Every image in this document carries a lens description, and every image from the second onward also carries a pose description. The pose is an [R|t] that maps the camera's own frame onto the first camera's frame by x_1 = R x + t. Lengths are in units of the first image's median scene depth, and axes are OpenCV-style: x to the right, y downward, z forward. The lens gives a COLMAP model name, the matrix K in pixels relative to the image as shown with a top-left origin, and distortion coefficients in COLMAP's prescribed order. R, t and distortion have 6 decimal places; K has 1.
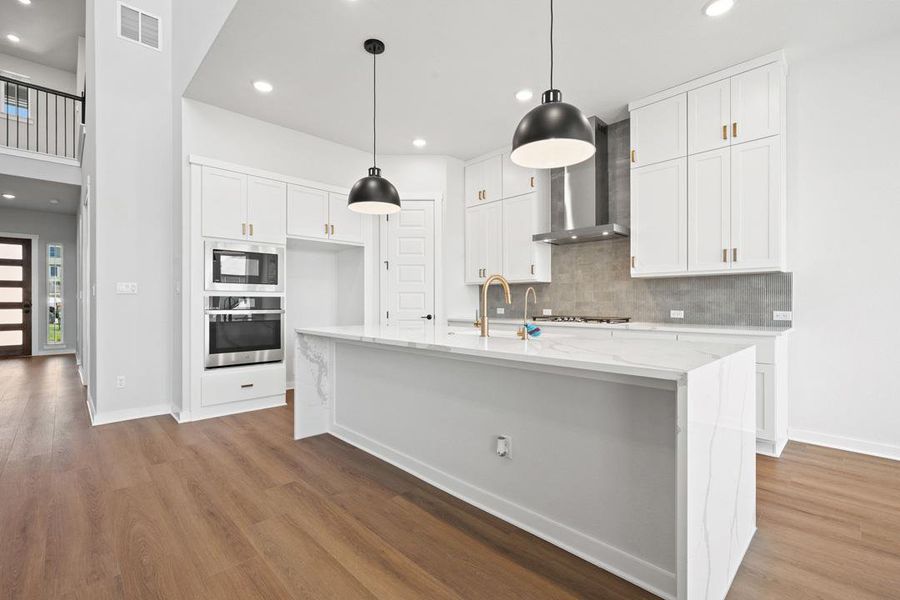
lens RADIAL K [[390.8, 0, 455.2], [0, 390.8, 303.7], [0, 0, 1]] dist [-0.001304, 0.000052]
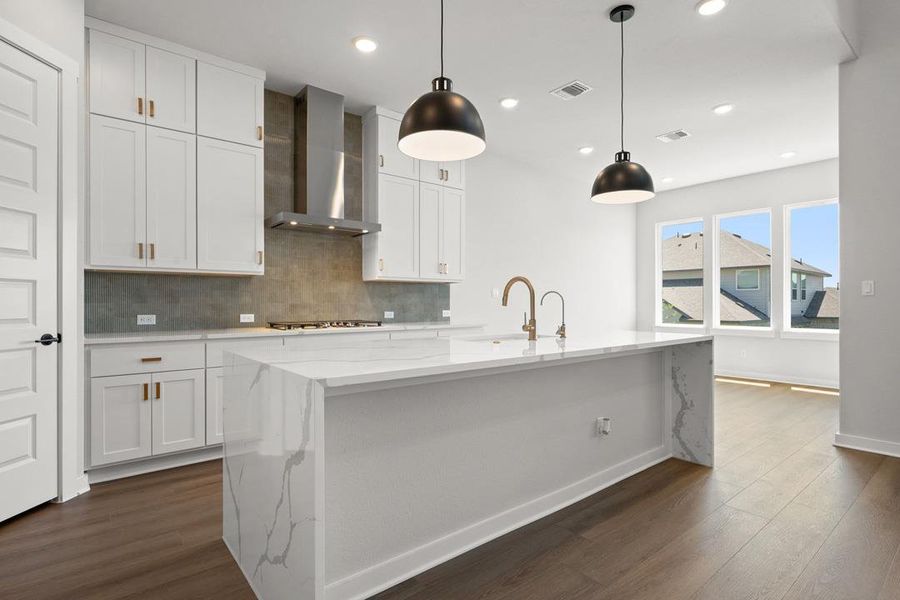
lens RADIAL K [[448.7, 0, 446.8], [0, 448.7, 301.4], [0, 0, 1]] dist [0.002523, -0.000756]
pose [[0.111648, 0.004959, 0.993735, -0.682693], [0.003629, 0.999979, -0.005398, -0.004285], [-0.993741, 0.004209, 0.111628, 0.702348]]
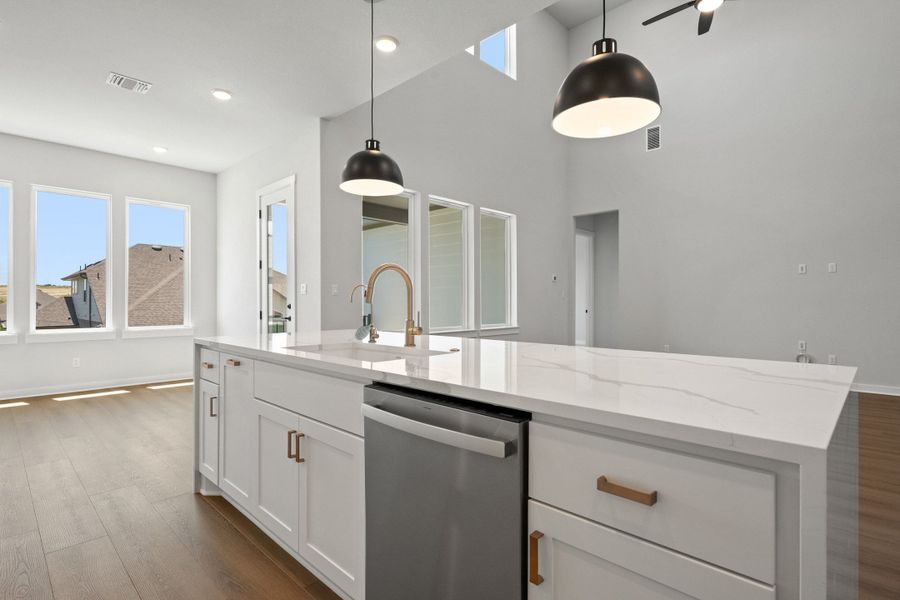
lens RADIAL K [[443.9, 0, 460.5], [0, 443.9, 301.9], [0, 0, 1]] dist [0.000106, -0.000222]
pose [[-0.999641, 0.004600, -0.026410, -0.000303], [0.004442, 0.999972, 0.006049, -0.003551], [0.026437, 0.005930, -0.999633, 1.234328]]
